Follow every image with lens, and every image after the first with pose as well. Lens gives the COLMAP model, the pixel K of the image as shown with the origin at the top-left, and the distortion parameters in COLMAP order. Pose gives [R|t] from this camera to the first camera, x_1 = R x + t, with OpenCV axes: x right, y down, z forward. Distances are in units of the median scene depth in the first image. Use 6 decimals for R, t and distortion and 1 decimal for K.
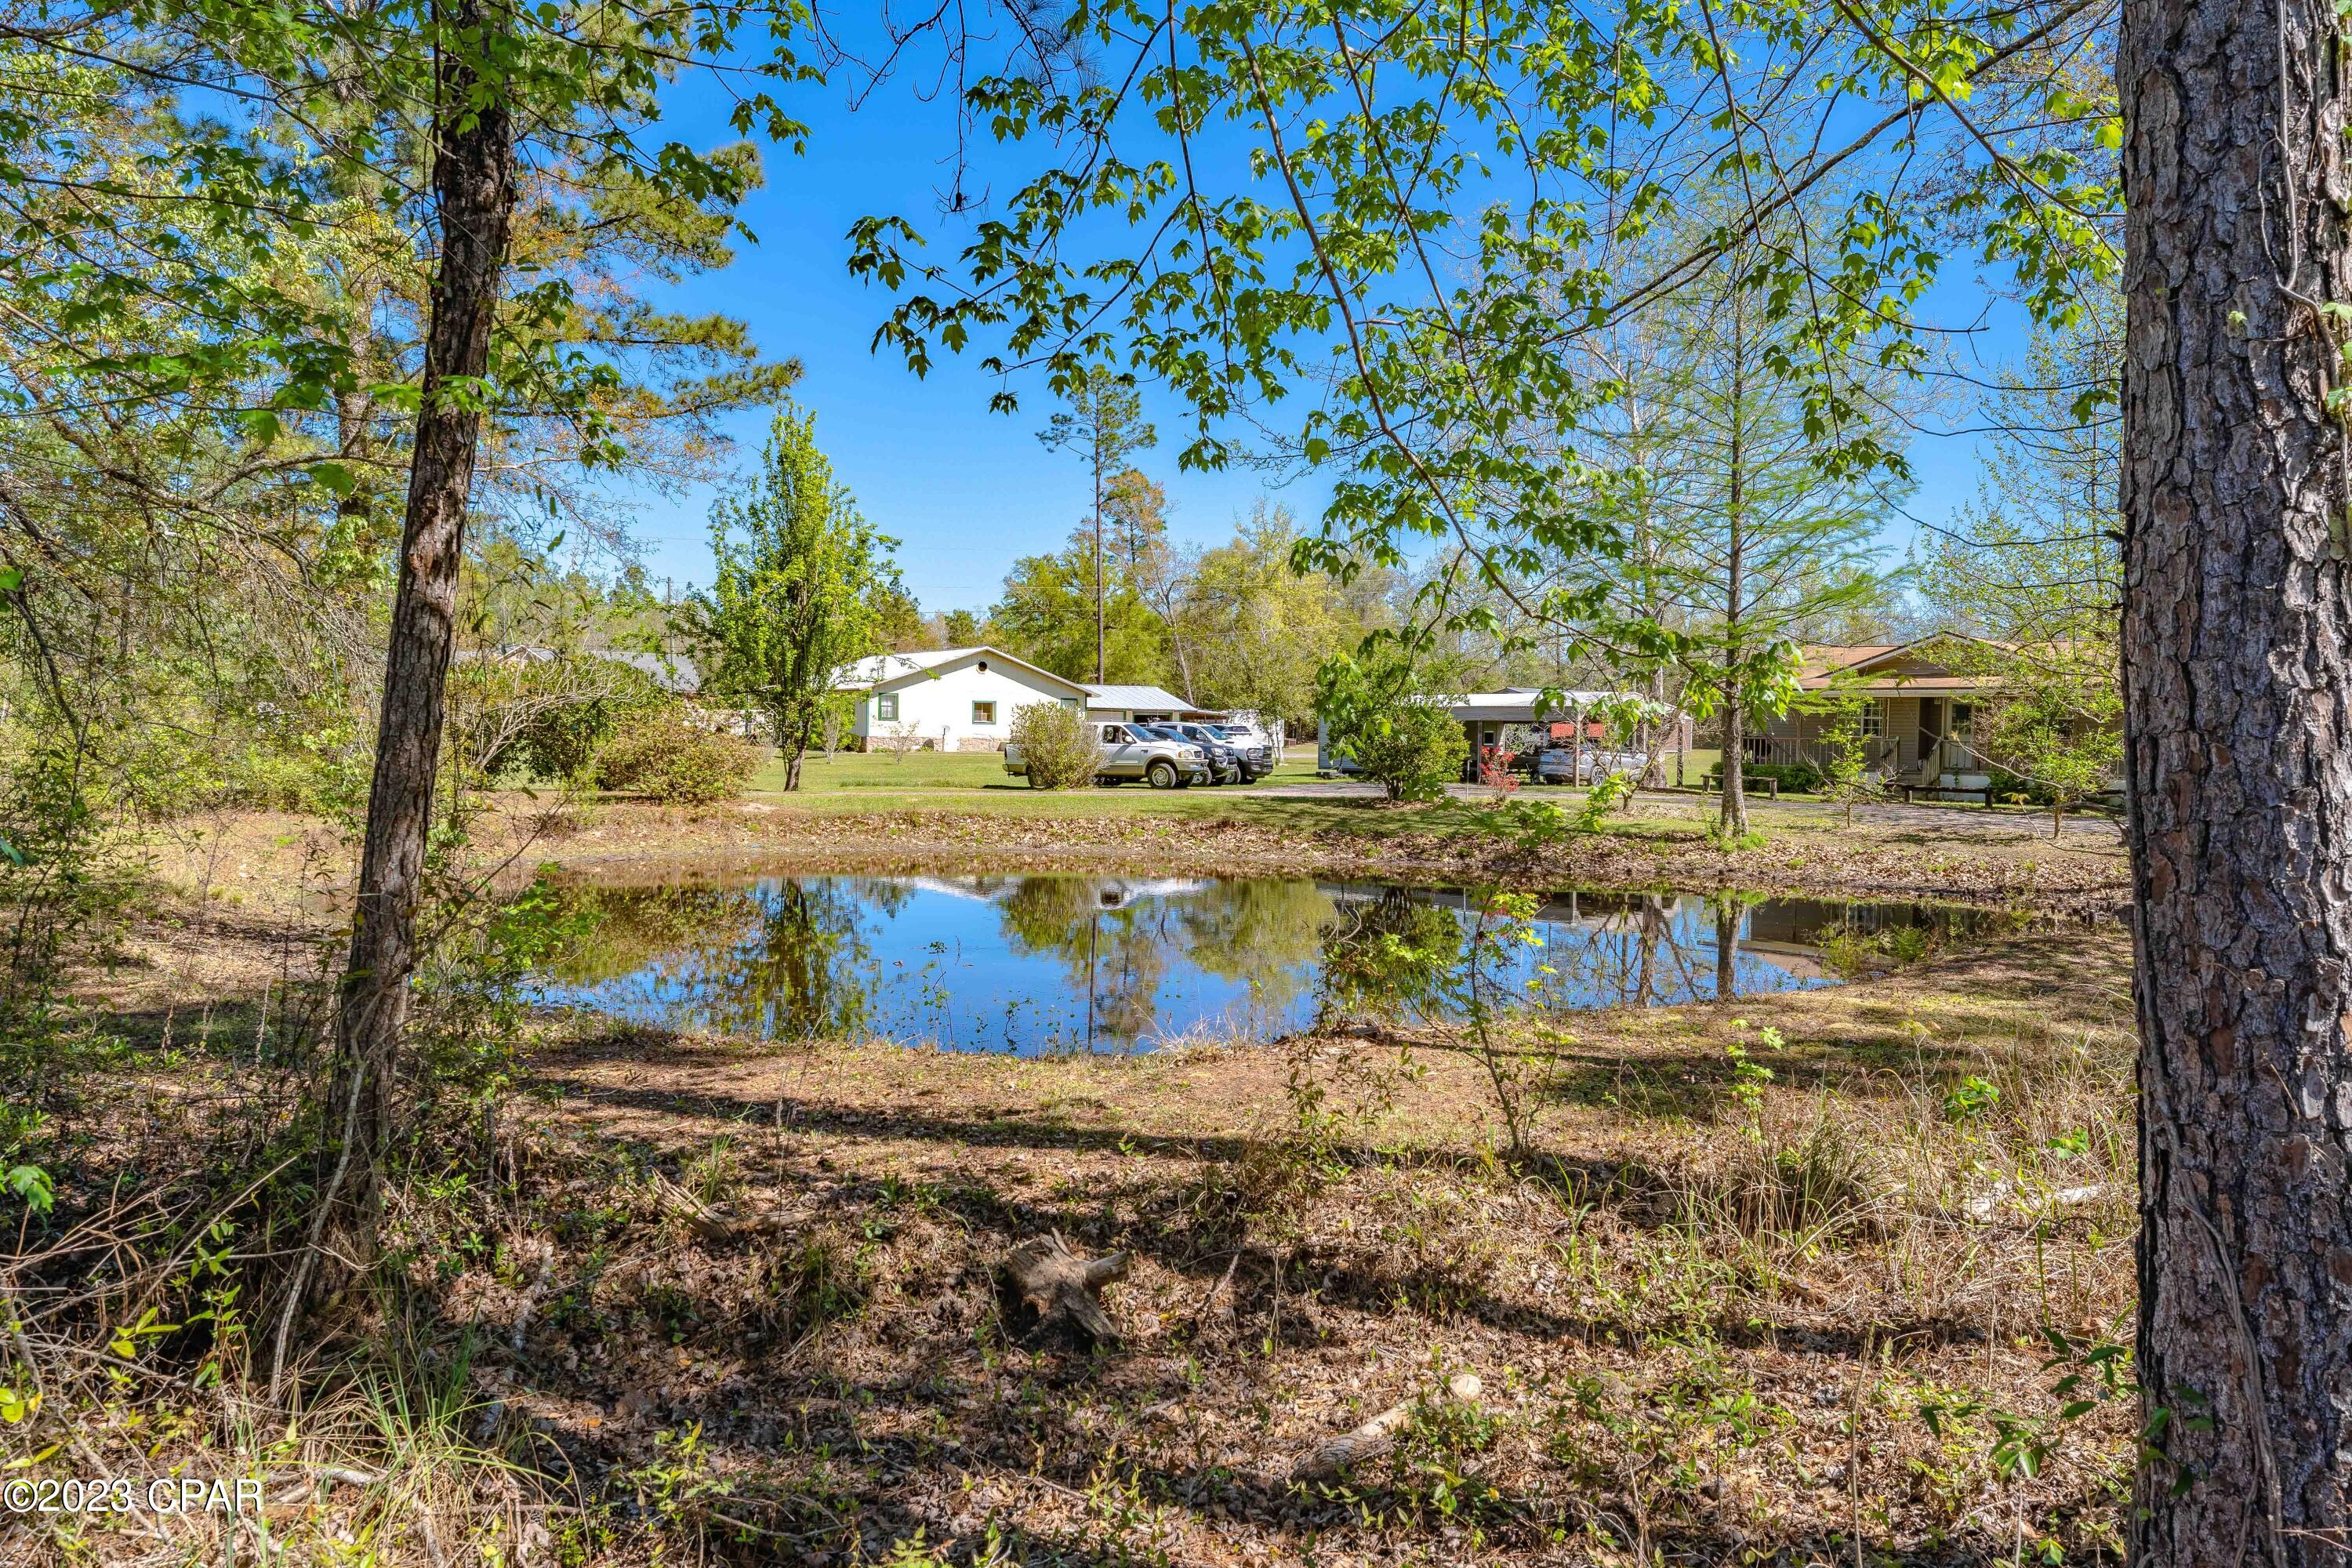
lens RADIAL K [[1533.6, 0, 1176.0], [0, 1533.6, 784.0], [0, 0, 1]] dist [0.000678, 0.000506]
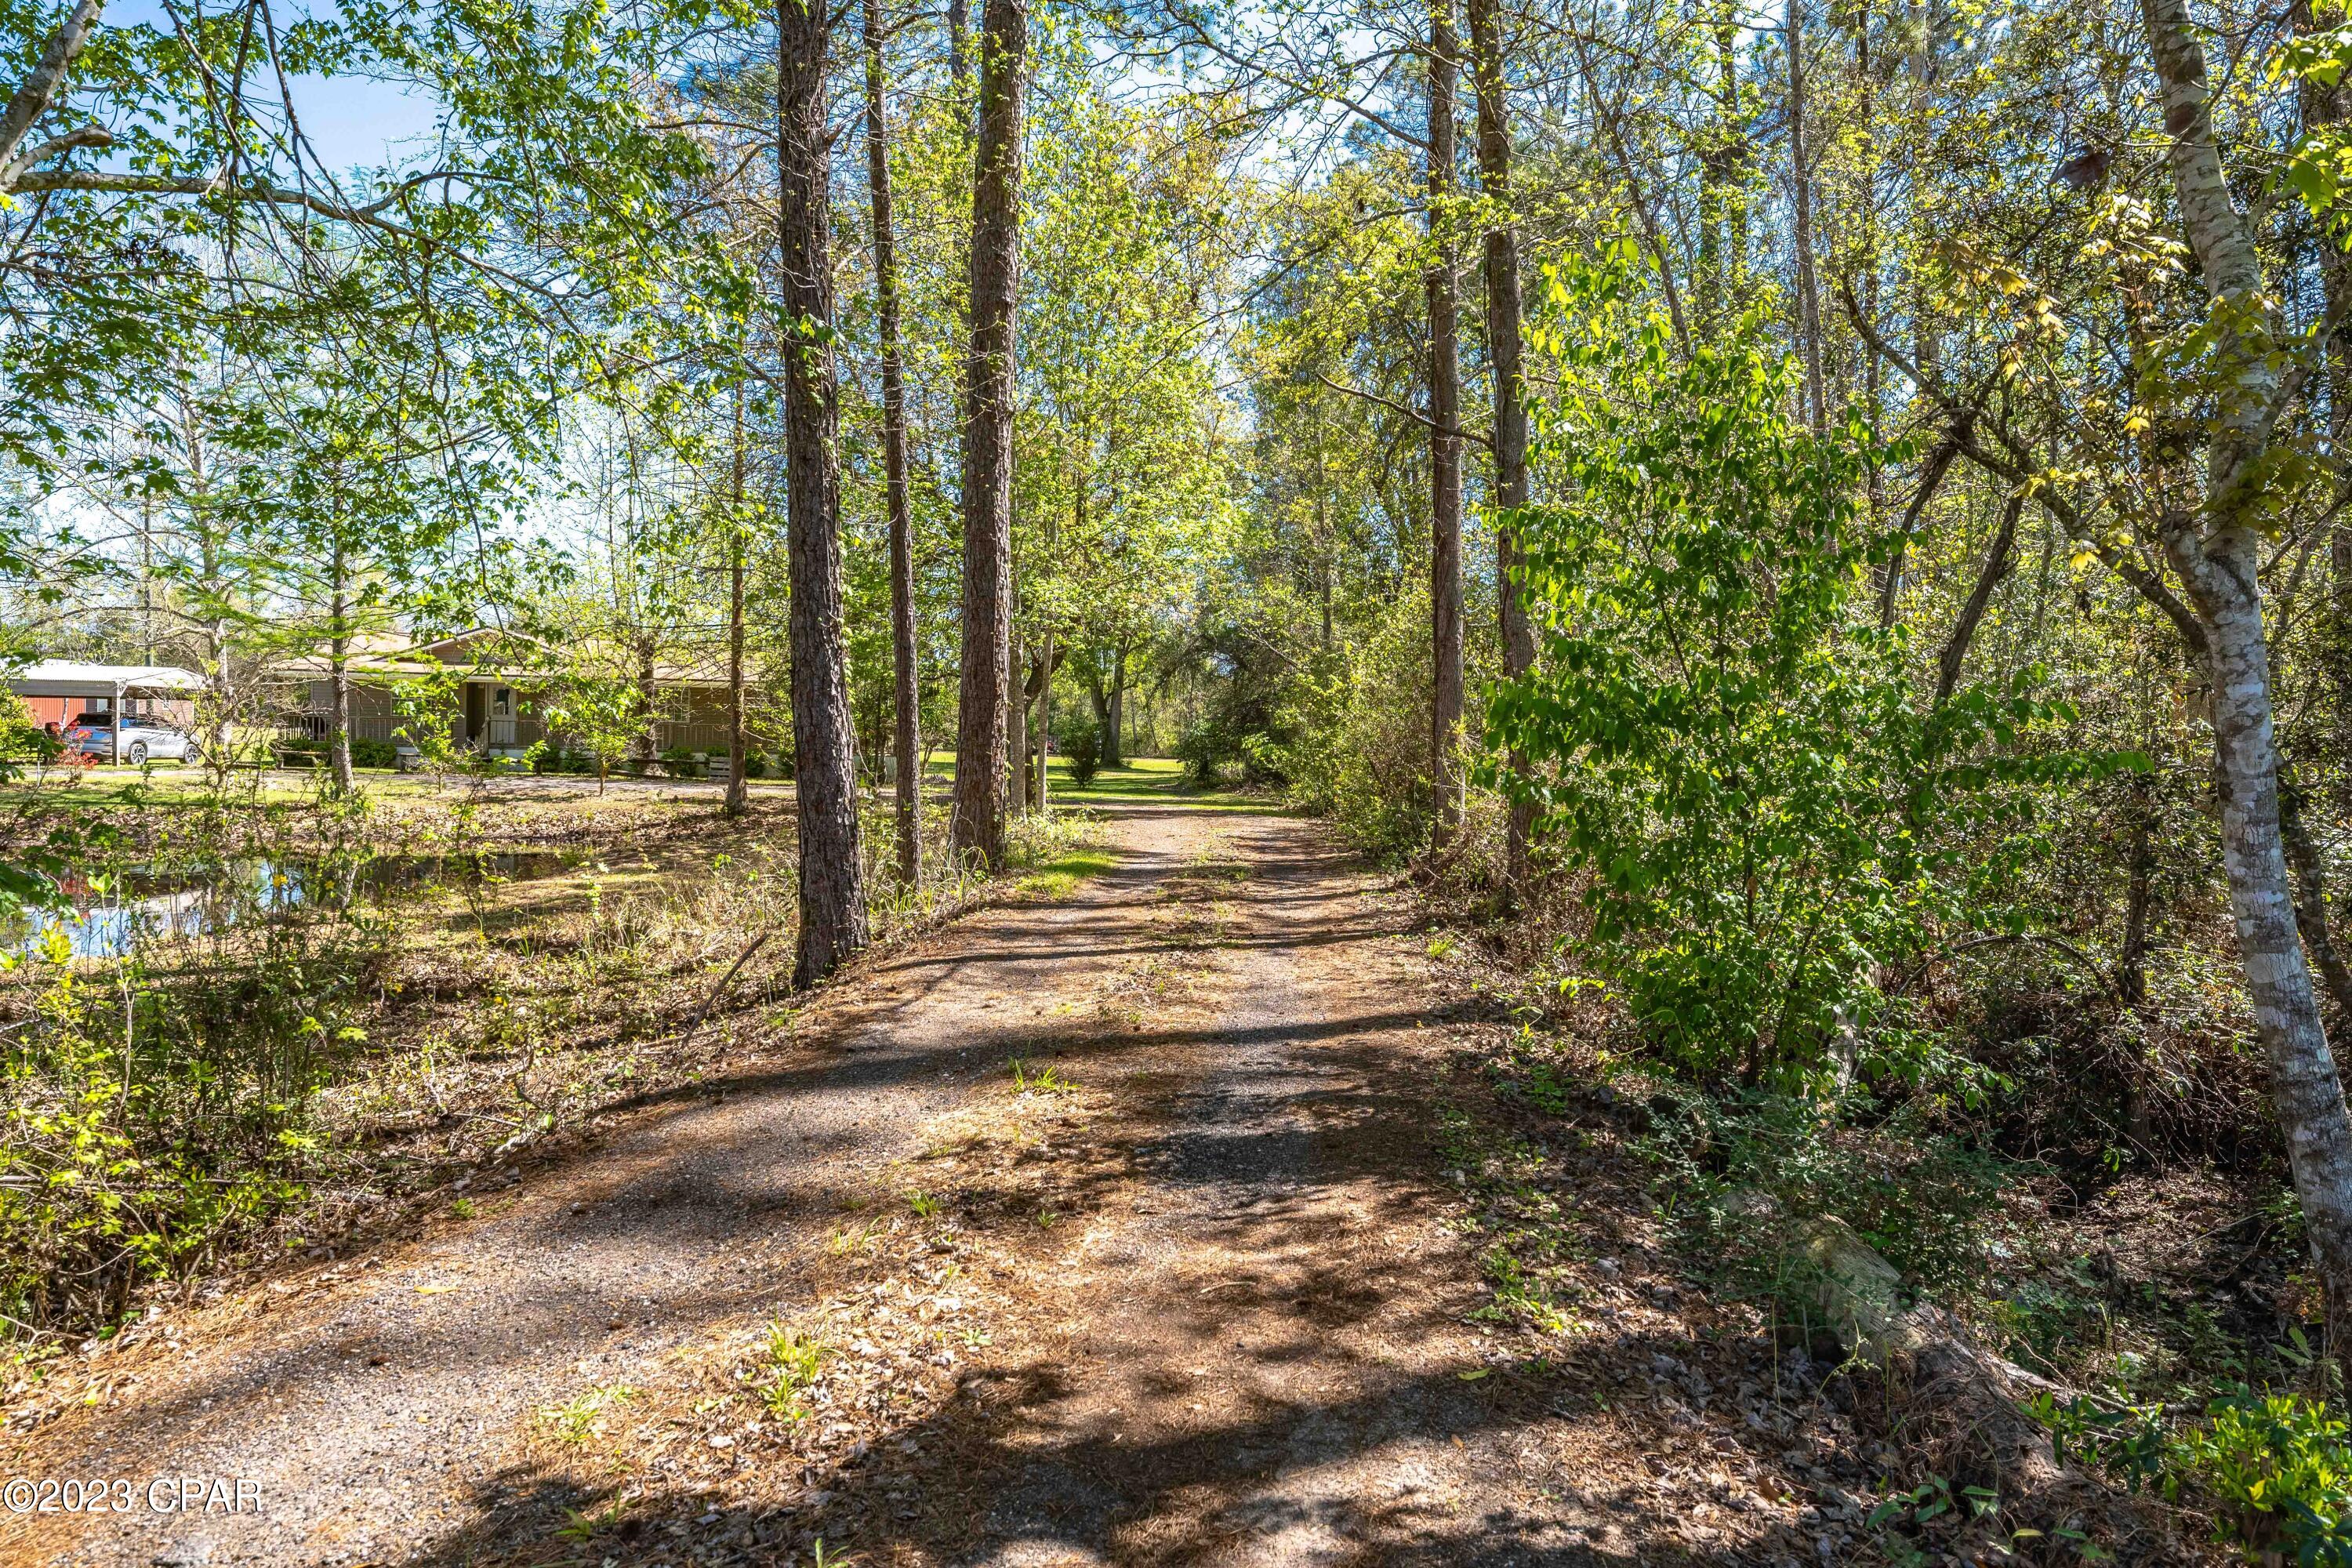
lens RADIAL K [[1533.6, 0, 1176.0], [0, 1533.6, 784.0], [0, 0, 1]] dist [0.000678, 0.000506]
pose [[0.608774, -0.030820, 0.792745, -0.151471], [0.018649, 0.999525, 0.024538, 0.002738], [-0.793125, -0.000154, 0.609059, -0.170517]]
